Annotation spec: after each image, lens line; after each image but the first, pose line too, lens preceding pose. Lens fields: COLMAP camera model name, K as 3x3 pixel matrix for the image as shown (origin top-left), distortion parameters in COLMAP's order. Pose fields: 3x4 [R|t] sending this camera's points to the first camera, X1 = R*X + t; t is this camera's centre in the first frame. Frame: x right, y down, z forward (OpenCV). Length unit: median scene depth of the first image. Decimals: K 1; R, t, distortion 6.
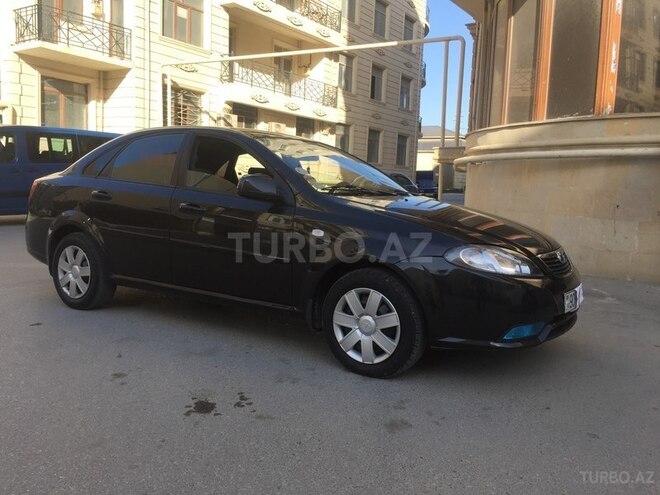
lens RADIAL K [[566.5, 0, 330.0], [0, 566.5, 247.5], [0, 0, 1]] dist [0.095925, -0.121565]
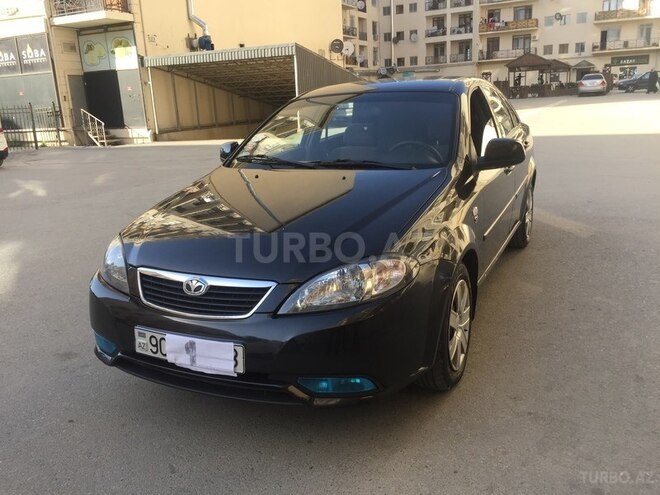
lens RADIAL K [[566.5, 0, 330.0], [0, 566.5, 247.5], [0, 0, 1]] dist [0.095925, -0.121565]
pose [[0.120280, 0.217249, -0.968677, 0.198295], [-0.056746, 0.975670, 0.211772, -0.033297], [0.991117, 0.029497, 0.129682, 0.201358]]
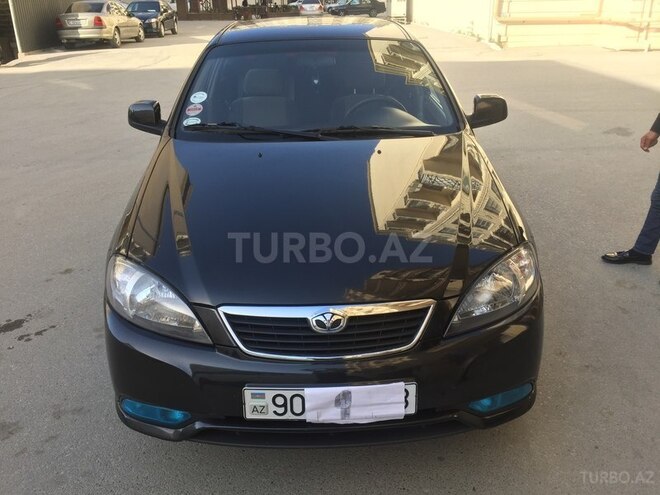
lens RADIAL K [[566.5, 0, 330.0], [0, 566.5, 247.5], [0, 0, 1]] dist [0.095925, -0.121565]
pose [[0.567498, 0.284794, -0.772553, 0.147074], [-0.054526, 0.949215, 0.309866, -0.038845], [0.821567, -0.133725, 0.554207, 0.136625]]
